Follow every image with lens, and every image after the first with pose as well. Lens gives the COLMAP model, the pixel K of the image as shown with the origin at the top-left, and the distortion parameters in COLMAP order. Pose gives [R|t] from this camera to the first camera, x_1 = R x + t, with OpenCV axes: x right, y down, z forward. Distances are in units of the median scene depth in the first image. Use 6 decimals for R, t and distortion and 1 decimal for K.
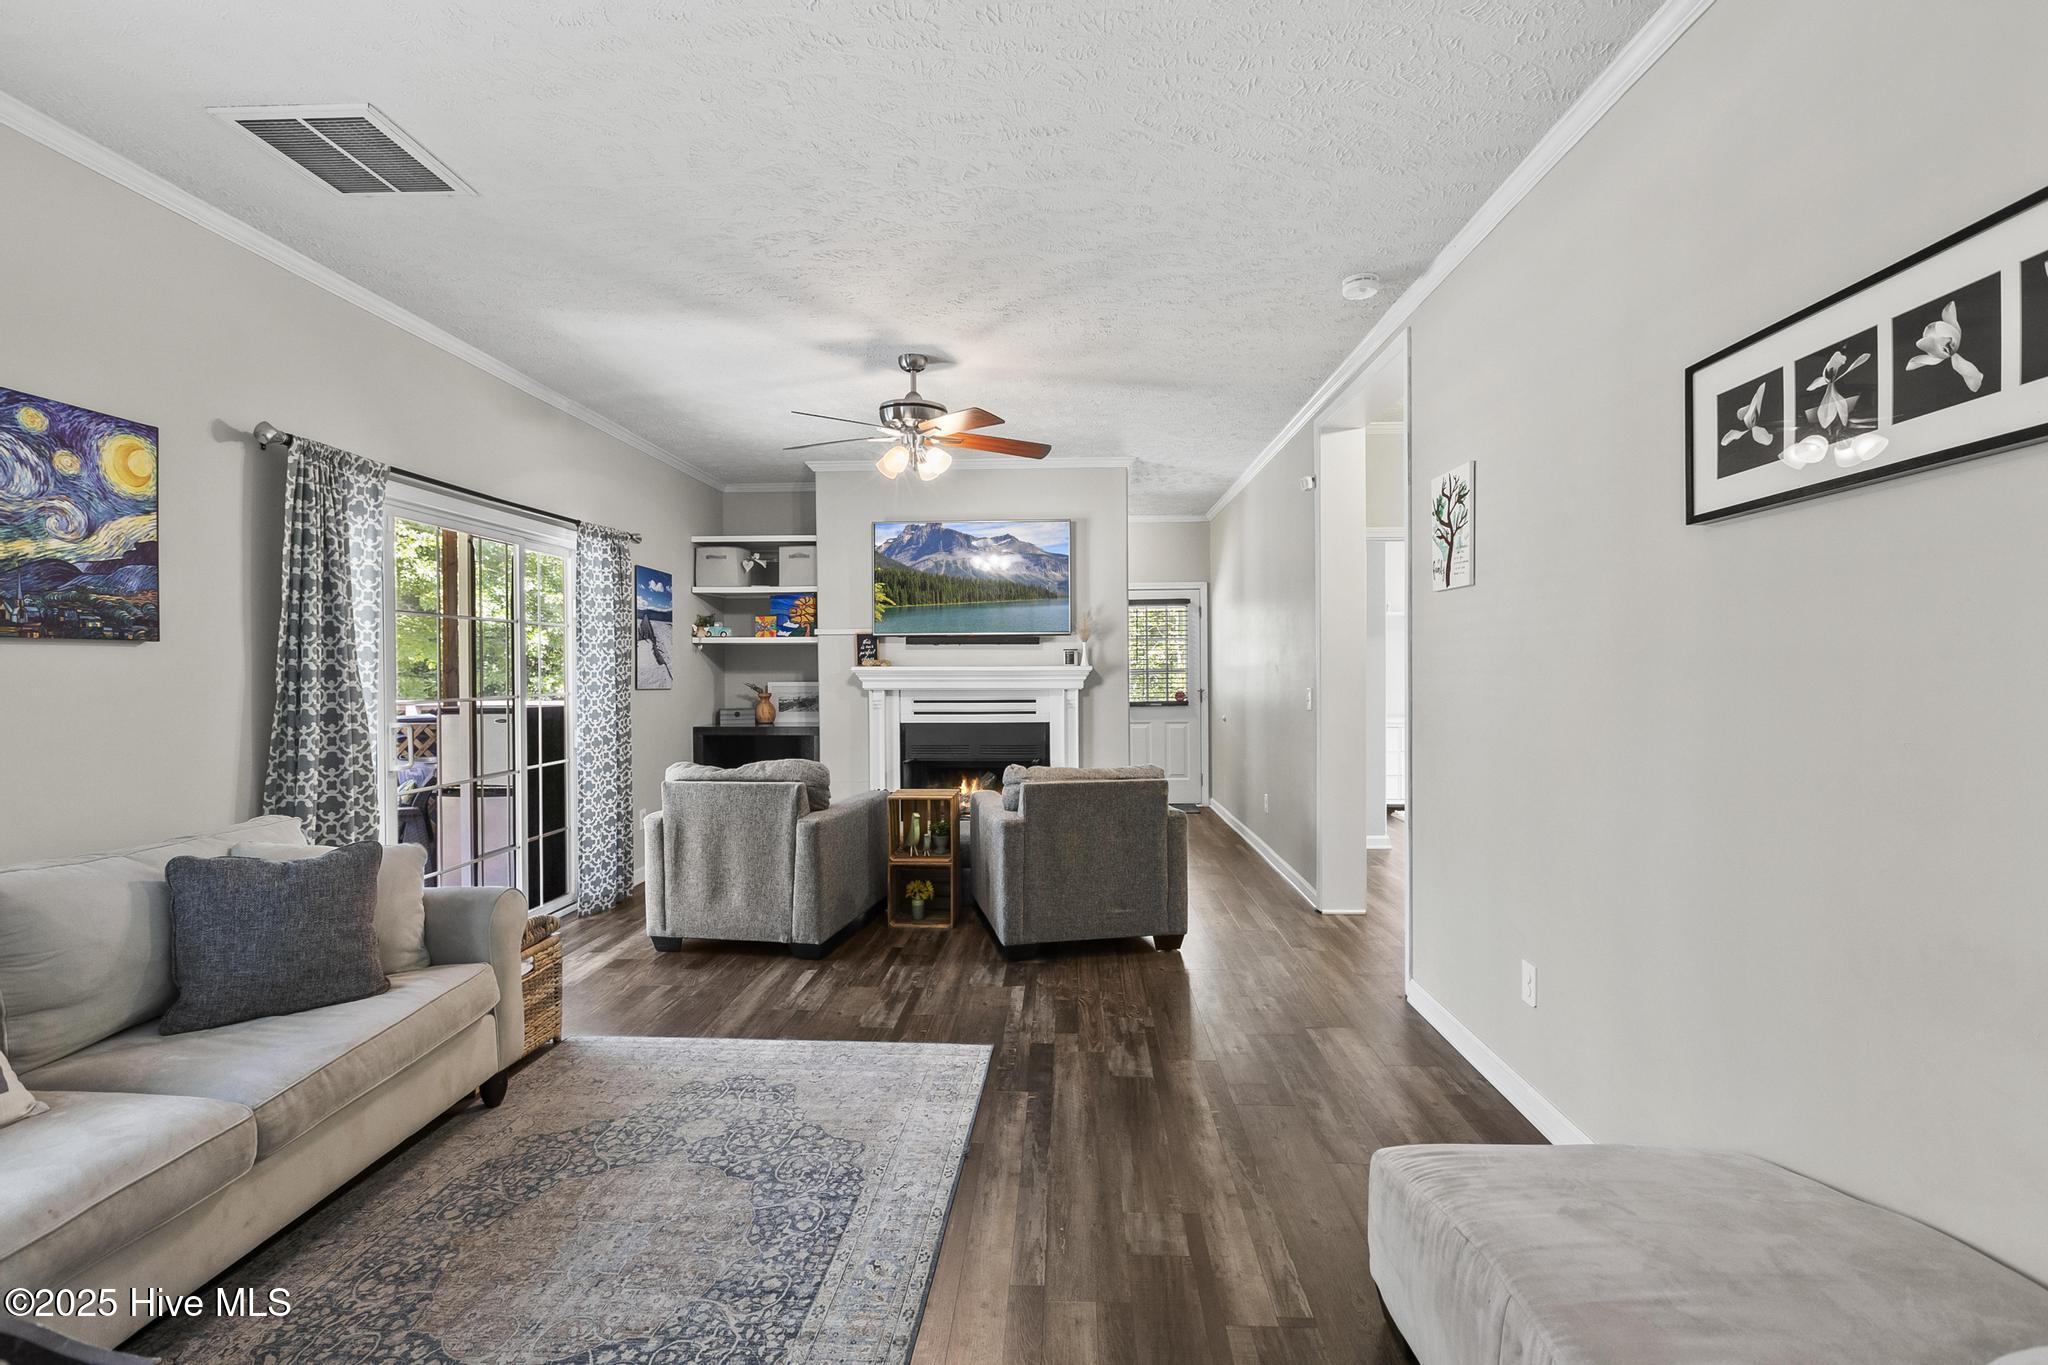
lens RADIAL K [[921.5, 0, 1026.4], [0, 921.5, 685.3], [0, 0, 1]] dist [0.000769, -0.000643]
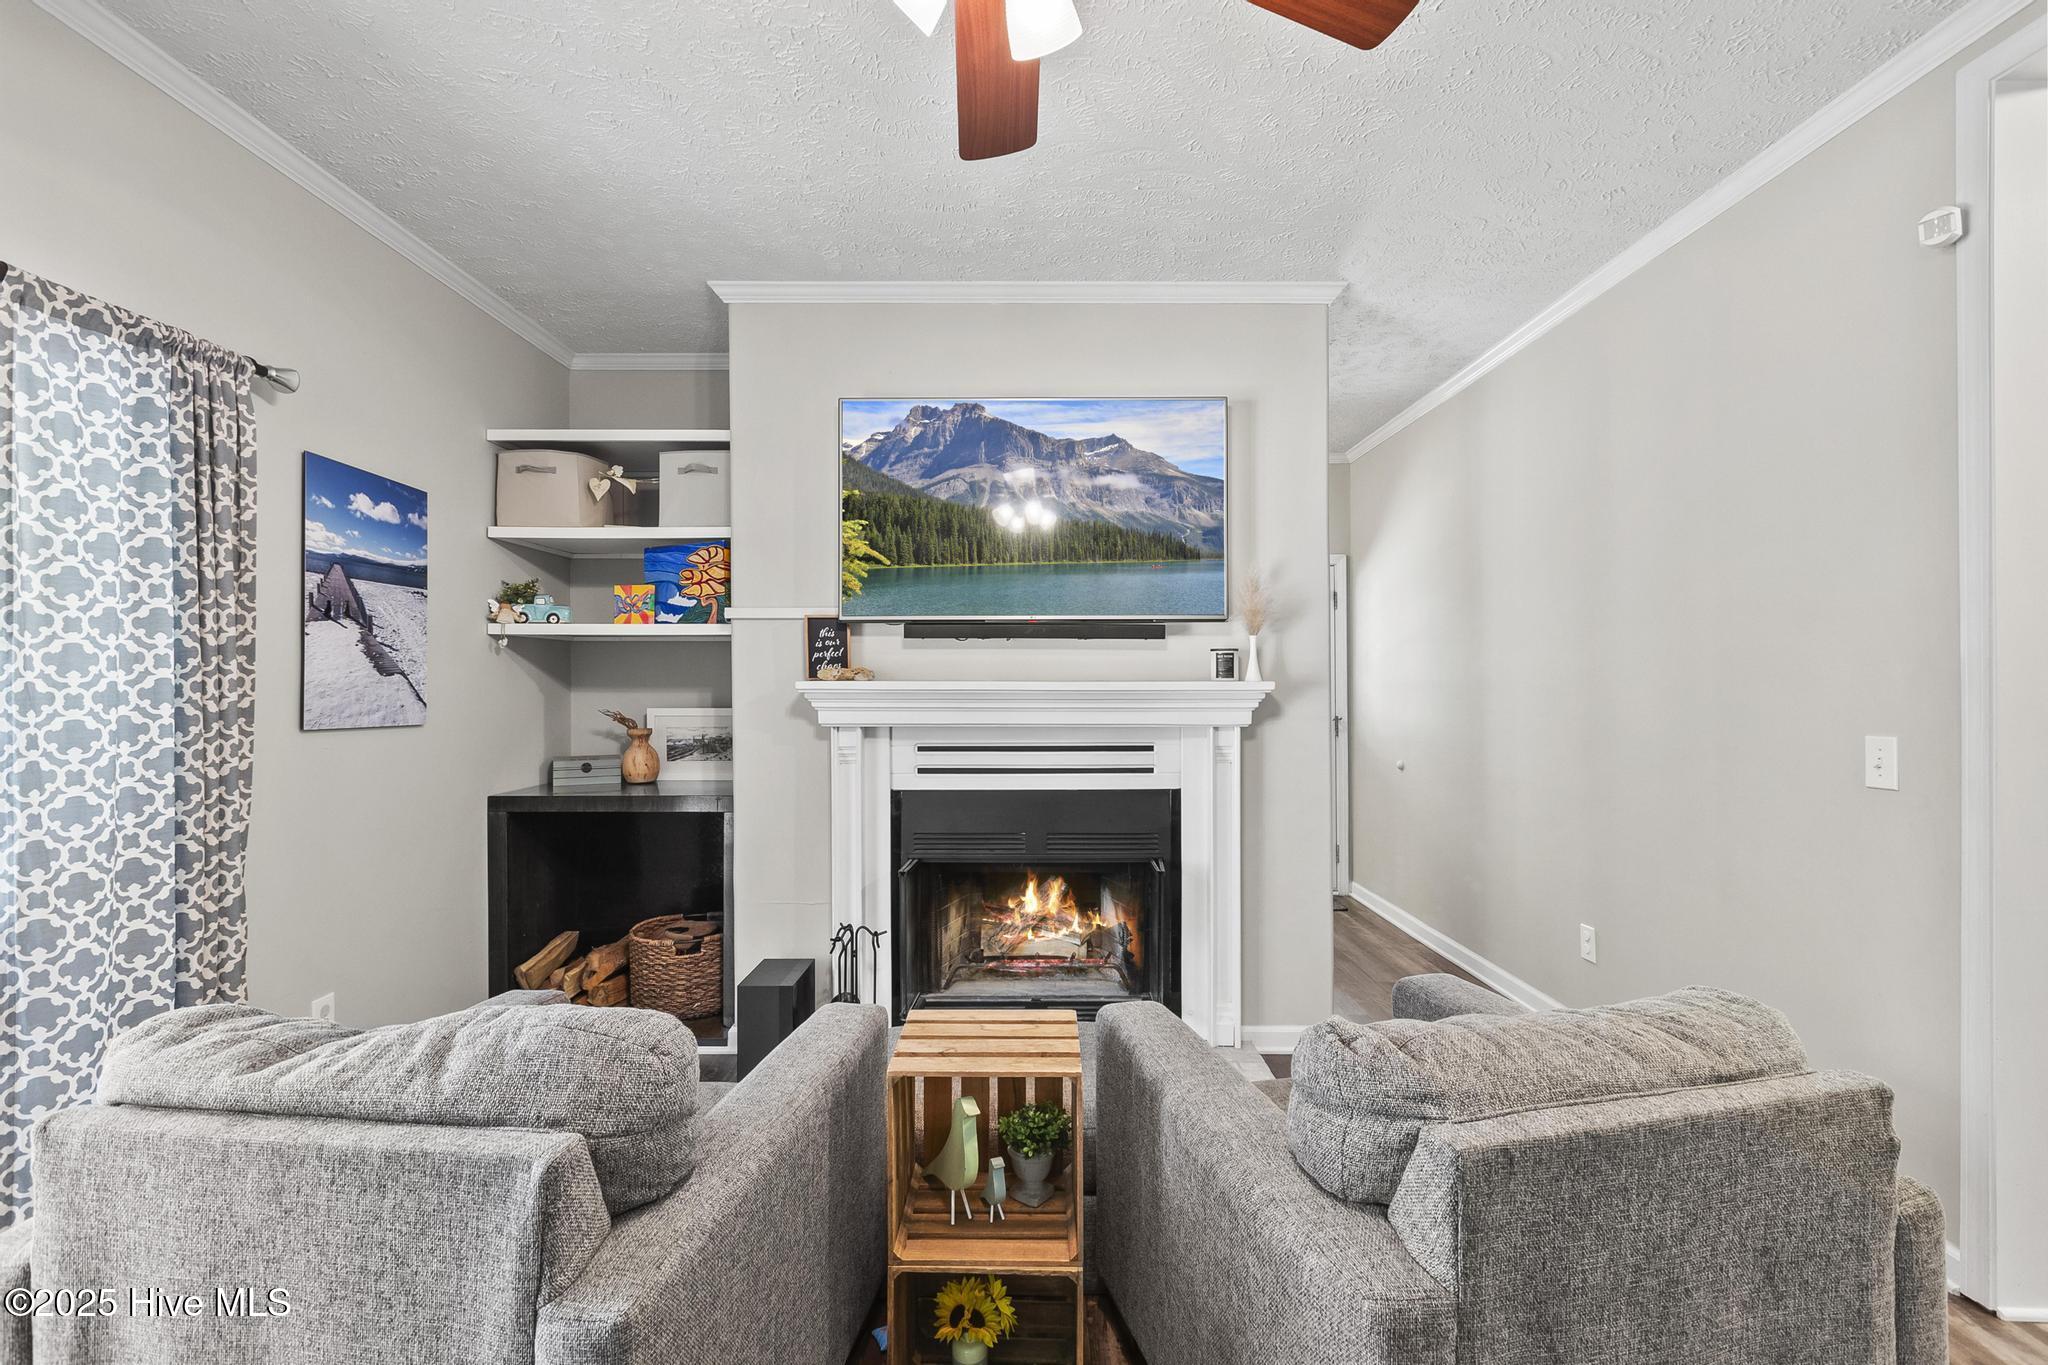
lens RADIAL K [[939.0, 0, 1024.0], [0, 939.0, 682.5], [0, 0, 1]] dist [0.005056, -0.000681]
pose [[0.999307, 0.002940, 0.037119, -0.084121], [-0.002250, 0.999824, -0.018635, -0.010158], [-0.037167, 0.018539, 0.999137, 0.480447]]
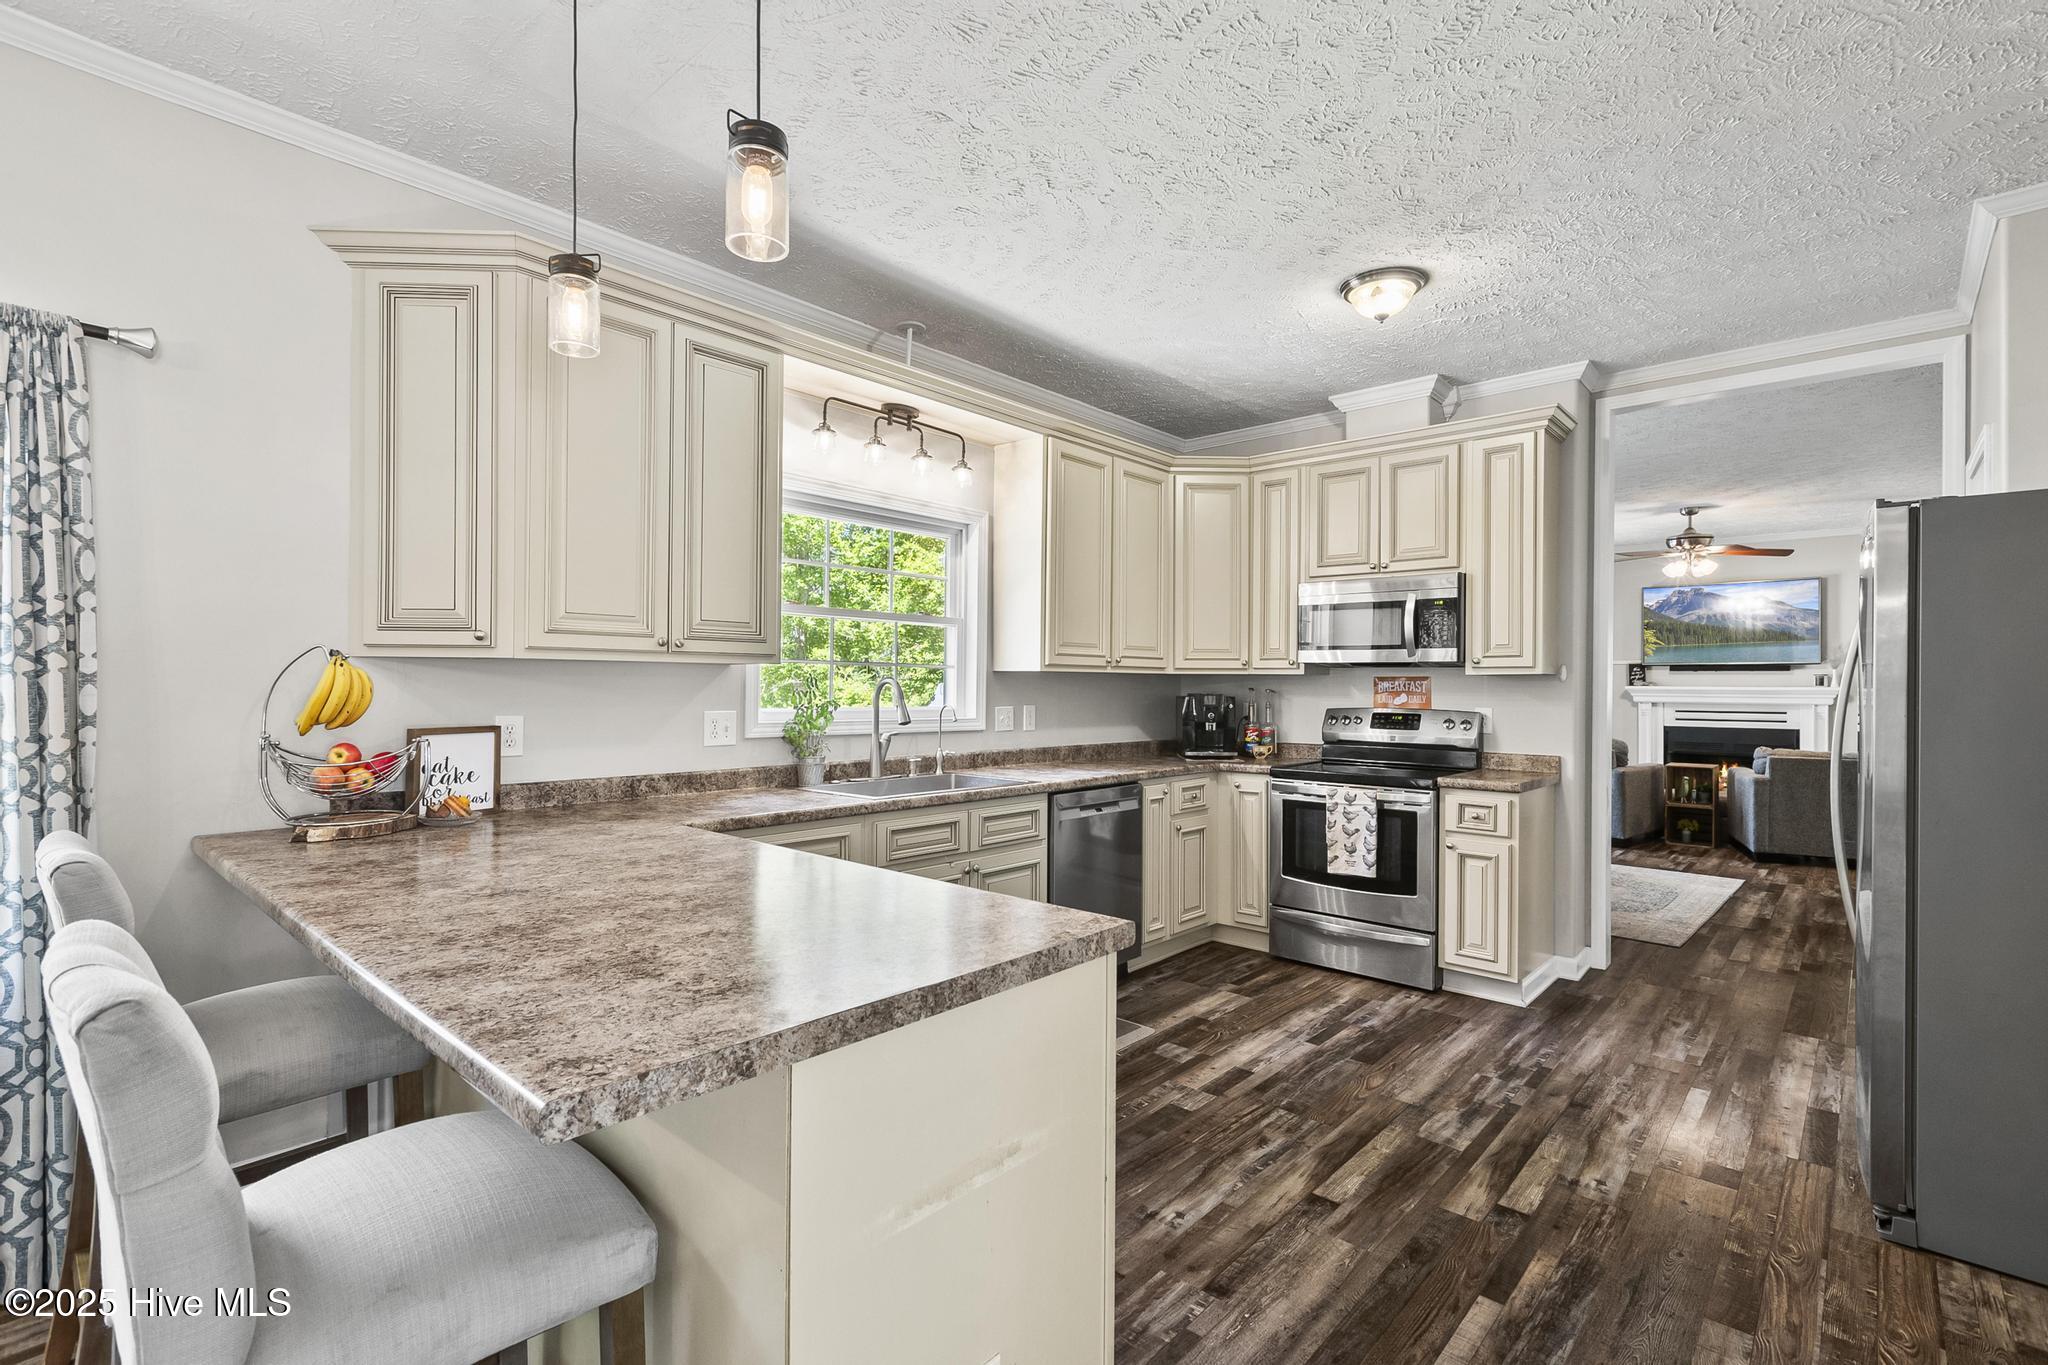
lens RADIAL K [[939.0, 0, 1024.0], [0, 939.0, 682.5], [0, 0, 1]] dist [0.005056, -0.000681]
pose [[0.771160, 0.005438, -0.636618, 0.026943], [-0.020317, 0.999664, -0.016072, 0.017465], [0.636317, 0.025328, 0.771012, -0.770761]]
